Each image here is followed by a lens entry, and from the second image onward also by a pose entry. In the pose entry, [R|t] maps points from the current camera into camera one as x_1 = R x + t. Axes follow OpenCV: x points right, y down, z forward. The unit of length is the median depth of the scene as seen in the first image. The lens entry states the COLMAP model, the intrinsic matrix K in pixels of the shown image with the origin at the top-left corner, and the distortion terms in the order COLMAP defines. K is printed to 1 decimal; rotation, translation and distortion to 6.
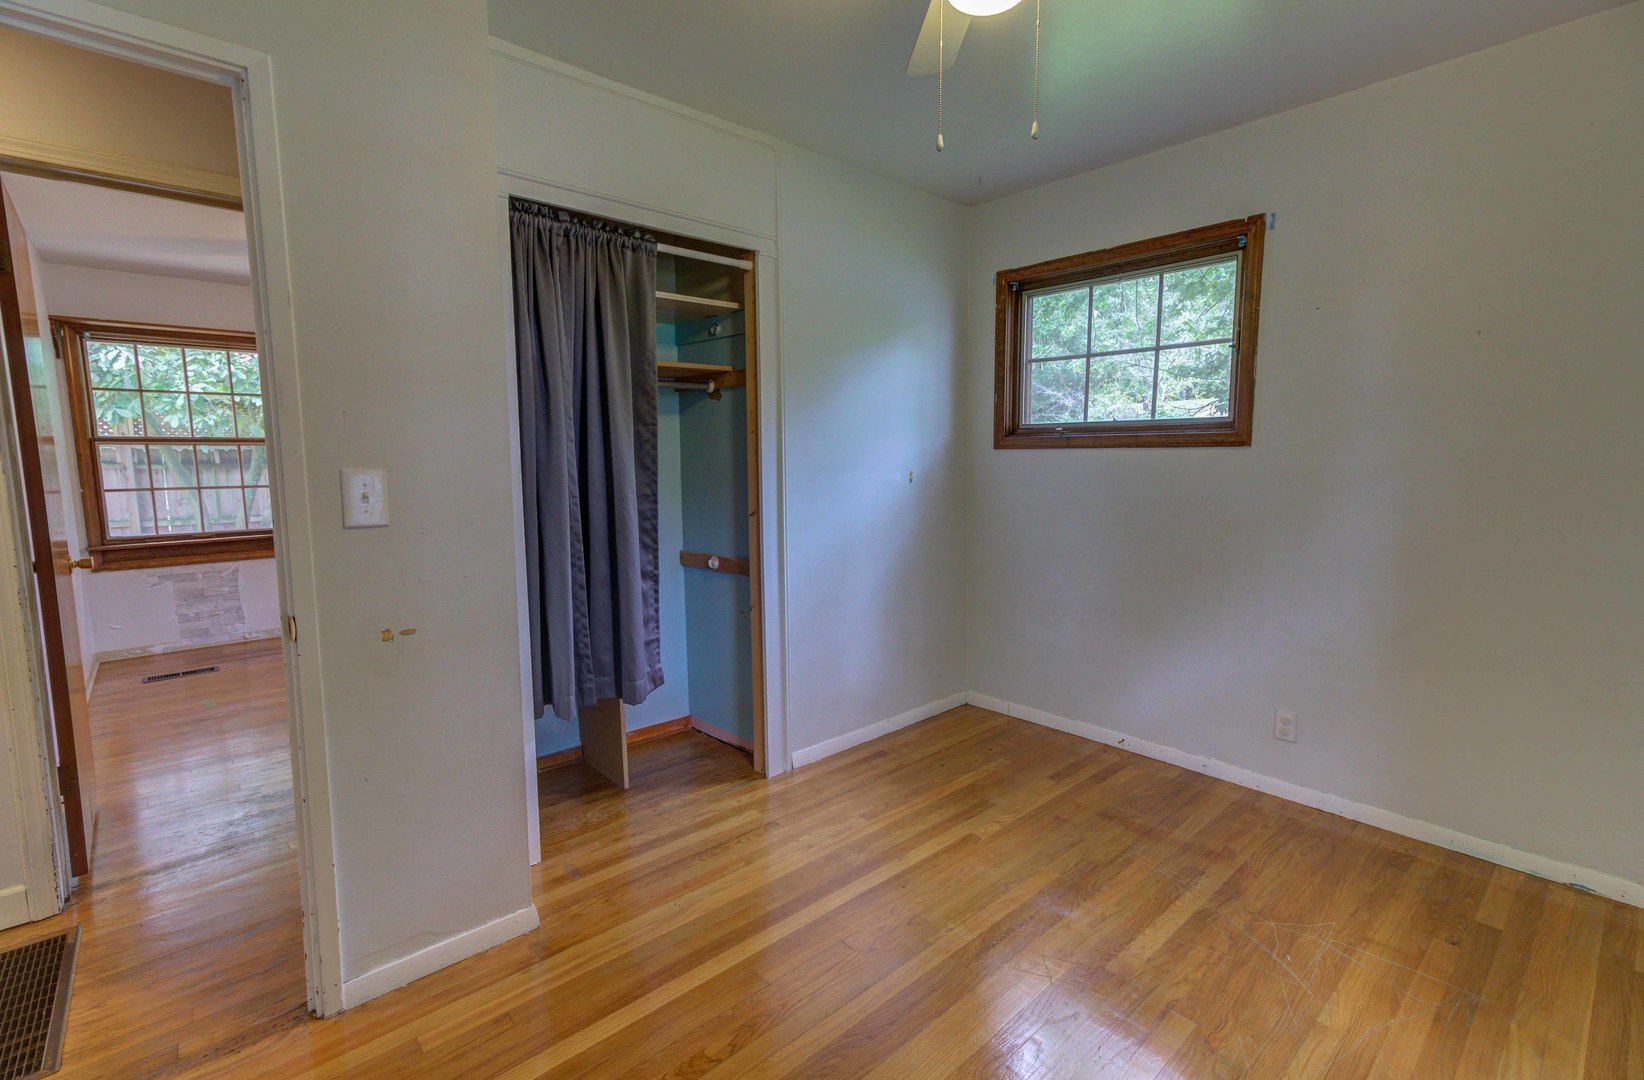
lens RADIAL K [[749.1, 0, 821.0], [0, 749.1, 541.0], [0, 0, 1]] dist [0.016874, 0.006765]
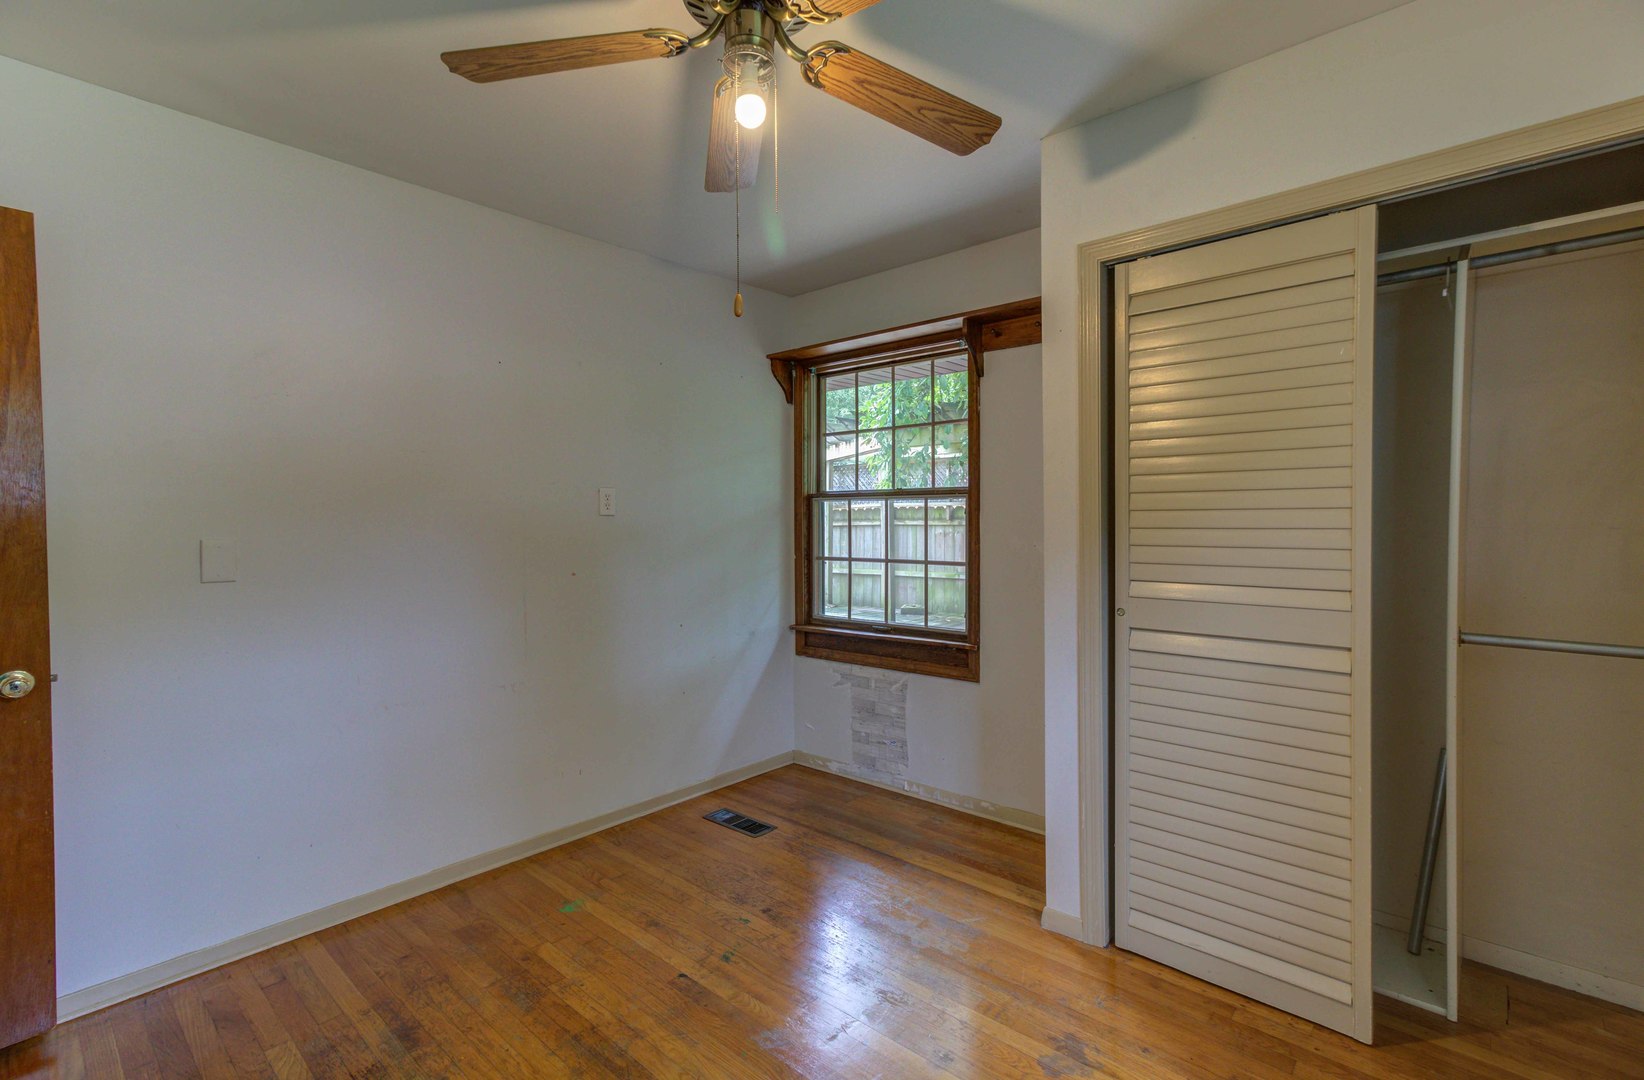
lens RADIAL K [[749.1, 0, 821.7], [0, 749.1, 532.1], [0, 0, 1]] dist [0.016874, 0.006765]
pose [[0.112101, 0.014432, -0.993592, -0.116250], [-0.111752, 0.993735, 0.001826, -0.093033], [0.987393, 0.110831, 0.113011, 0.854233]]
